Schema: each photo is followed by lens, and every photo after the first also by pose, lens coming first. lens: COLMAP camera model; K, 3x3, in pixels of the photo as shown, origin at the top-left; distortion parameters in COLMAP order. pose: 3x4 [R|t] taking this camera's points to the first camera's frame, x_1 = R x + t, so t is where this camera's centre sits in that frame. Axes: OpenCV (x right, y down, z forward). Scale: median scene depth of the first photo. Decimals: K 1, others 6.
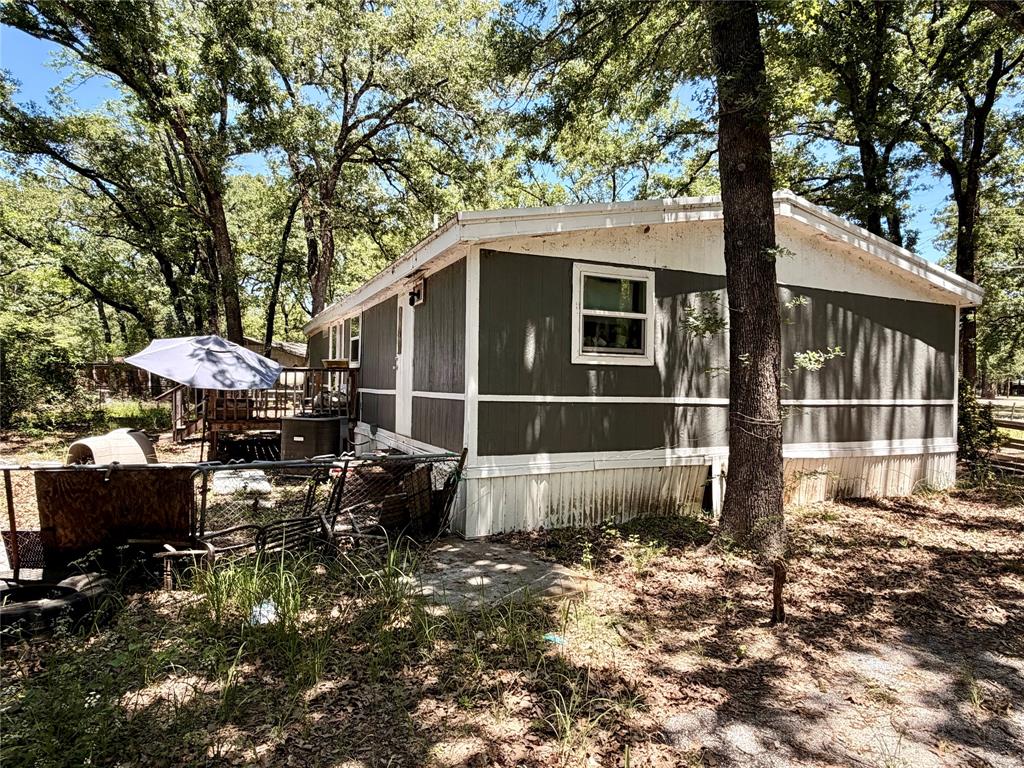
lens RADIAL K [[594.8, 0, 506.3], [0, 594.8, 382.1], [0, 0, 1]] dist [-0.001775, 0.004840]
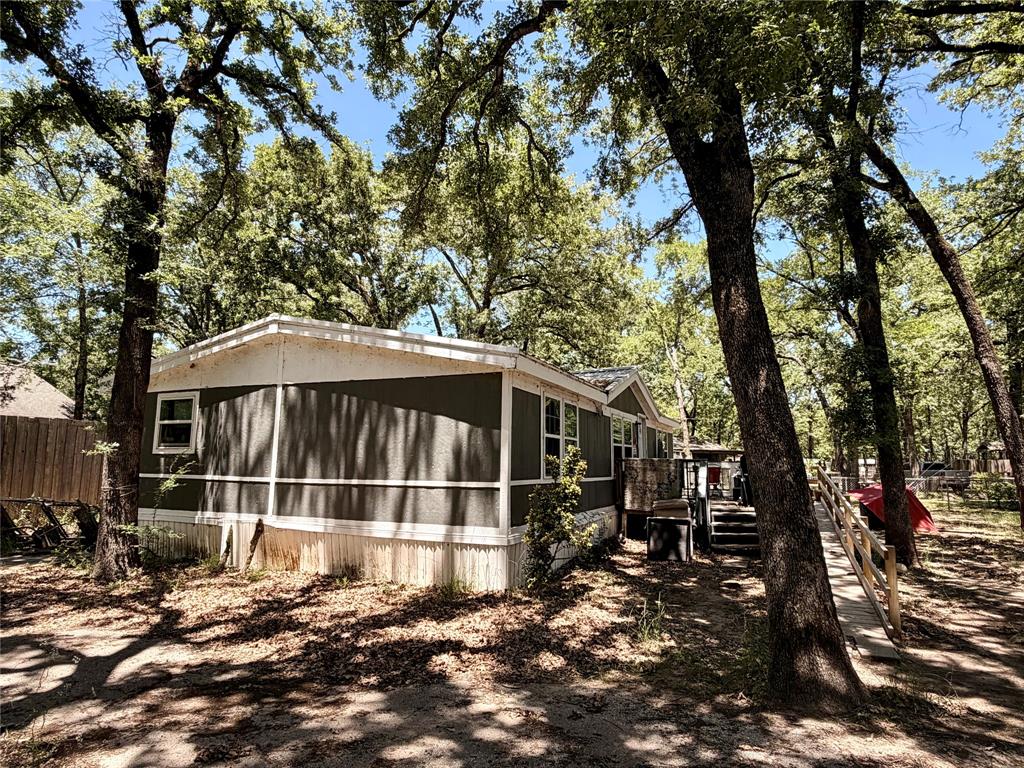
lens RADIAL K [[594.8, 0, 508.1], [0, 594.8, 384.7], [0, 0, 1]] dist [-0.001775, 0.004840]
pose [[0.655040, -0.111312, -0.747350, 1.502904], [0.002096, 0.989353, -0.145519, 0.016197], [0.755591, 0.093755, 0.648300, 0.481523]]
